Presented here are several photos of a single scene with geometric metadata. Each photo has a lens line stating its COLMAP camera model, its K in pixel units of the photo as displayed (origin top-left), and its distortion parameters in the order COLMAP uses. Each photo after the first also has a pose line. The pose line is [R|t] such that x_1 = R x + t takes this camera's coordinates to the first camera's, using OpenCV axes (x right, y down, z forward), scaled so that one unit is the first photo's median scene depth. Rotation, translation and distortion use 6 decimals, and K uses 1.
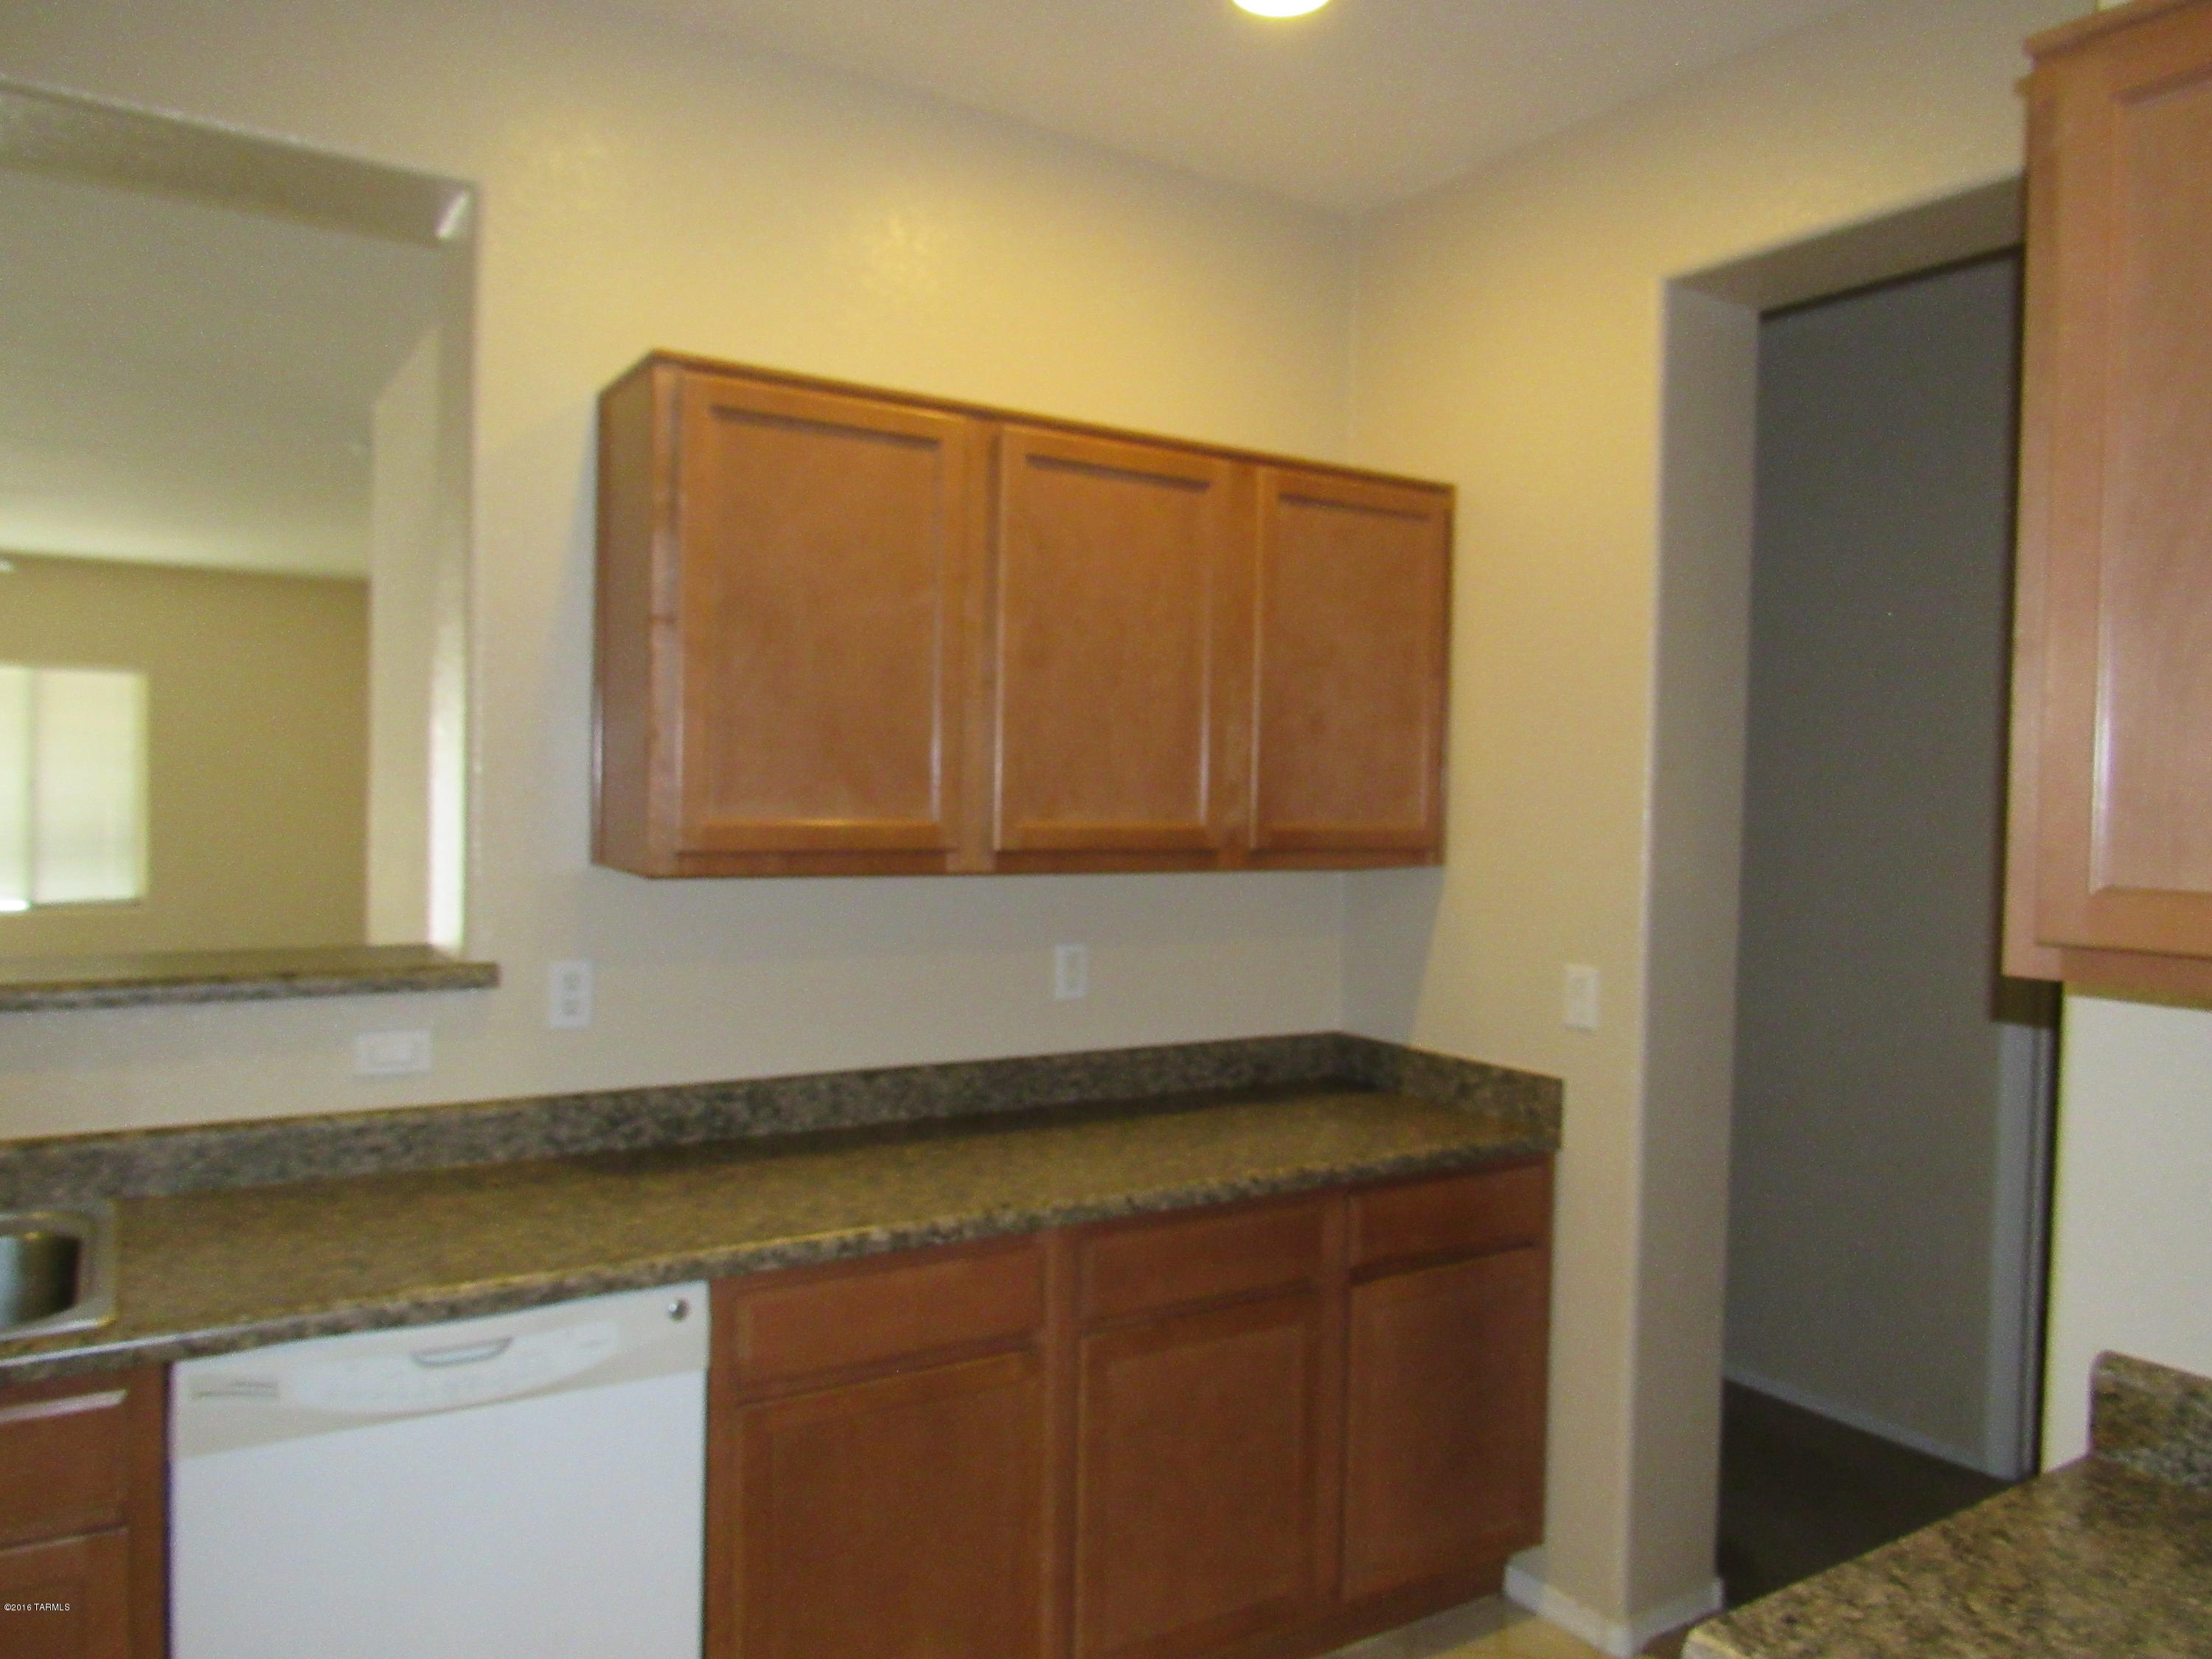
lens RADIAL K [[1561.7, 0, 1107.3], [0, 1561.7, 826.6], [0, 0, 1]] dist [-0.034000, 0.006414]
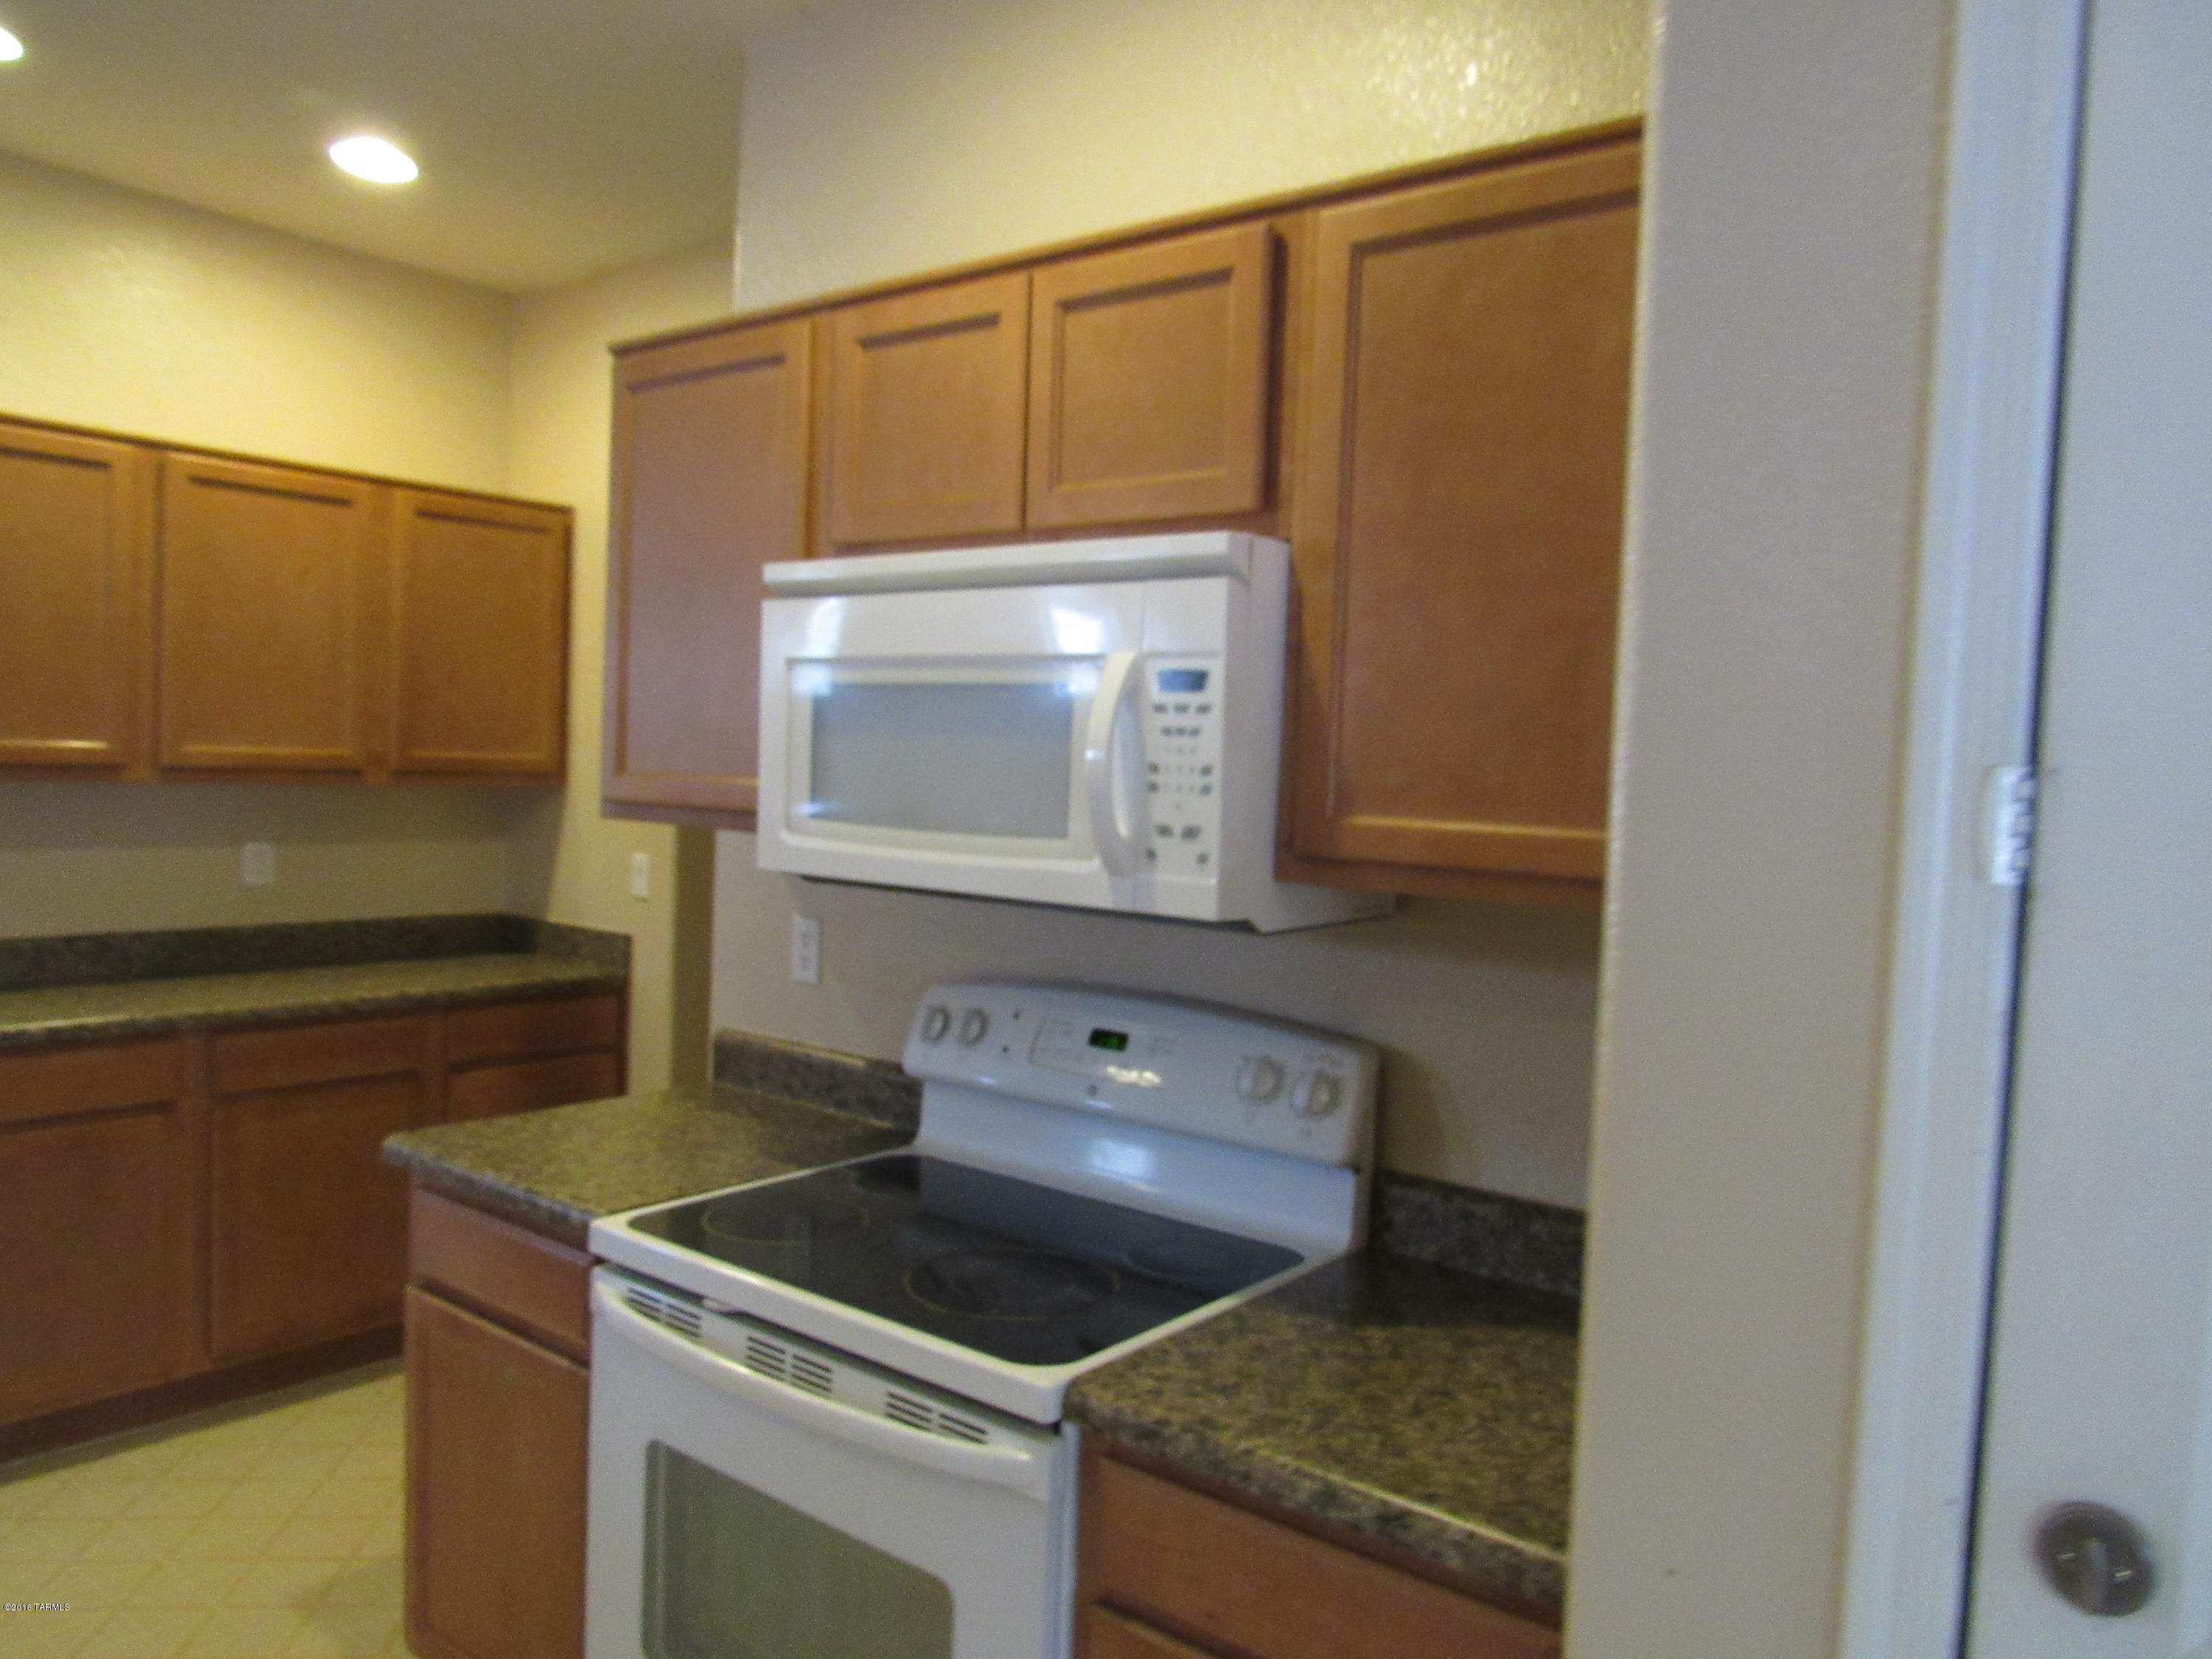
lens RADIAL K [[1561.7, 0, 1110.1], [0, 1561.7, 824.2], [0, 0, 1]] dist [-0.034000, 0.006414]
pose [[0.946450, 0.003233, 0.322833, 0.275838], [-0.012170, 0.999597, 0.025666, 0.021327], [-0.322620, -0.028220, 0.946108, -0.542245]]
